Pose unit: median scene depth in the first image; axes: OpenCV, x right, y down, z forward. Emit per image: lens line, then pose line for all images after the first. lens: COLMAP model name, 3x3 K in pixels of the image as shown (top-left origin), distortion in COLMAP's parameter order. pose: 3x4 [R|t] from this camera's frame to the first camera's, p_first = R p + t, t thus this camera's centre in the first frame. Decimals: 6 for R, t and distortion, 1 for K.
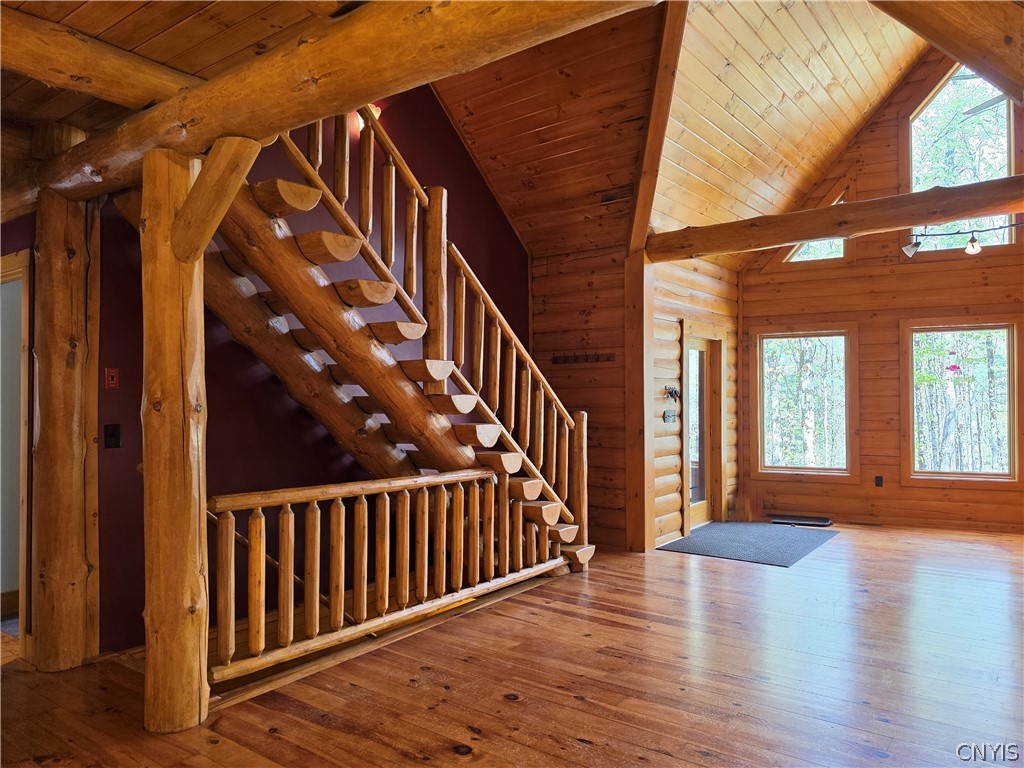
lens RADIAL K [[713.6, 0, 513.6], [0, 713.6, 394.8], [0, 0, 1]] dist [0.126415, -0.242388]
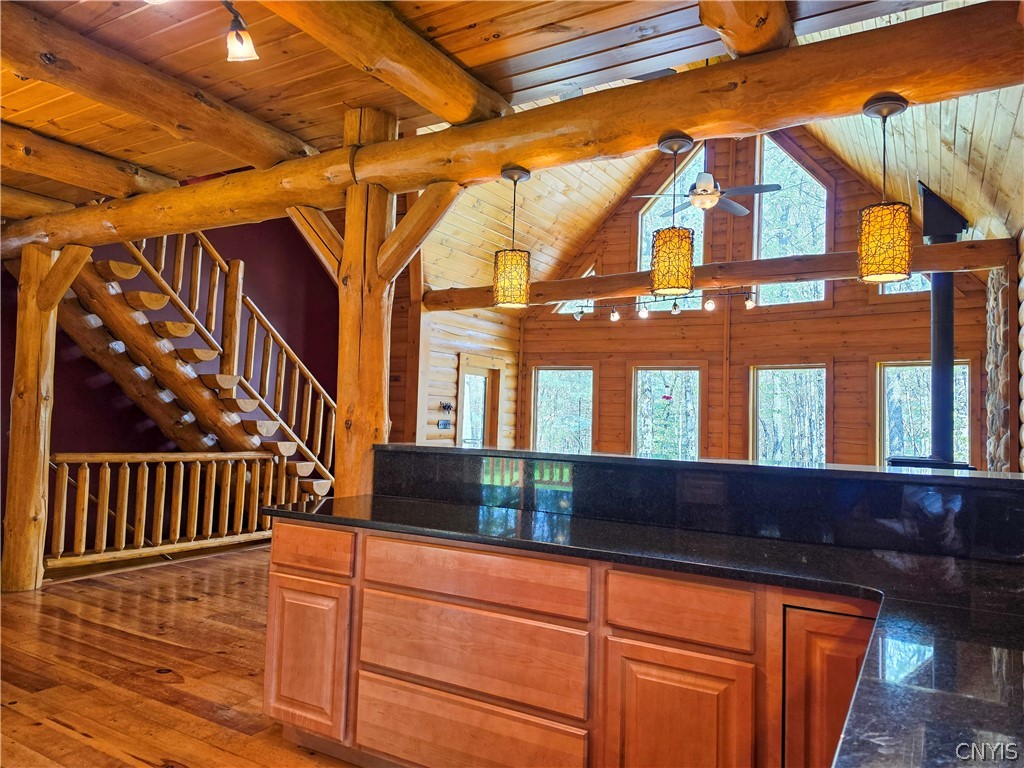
lens RADIAL K [[712.3, 0, 513.6], [0, 712.3, 380.2], [0, 0, 1]] dist [0.072776, -0.097798]
pose [[0.991896, 0.040976, 0.120267, 0.313863], [-0.034931, 0.998039, -0.051945, 0.019619], [-0.122159, 0.047322, 0.991382, -0.571297]]
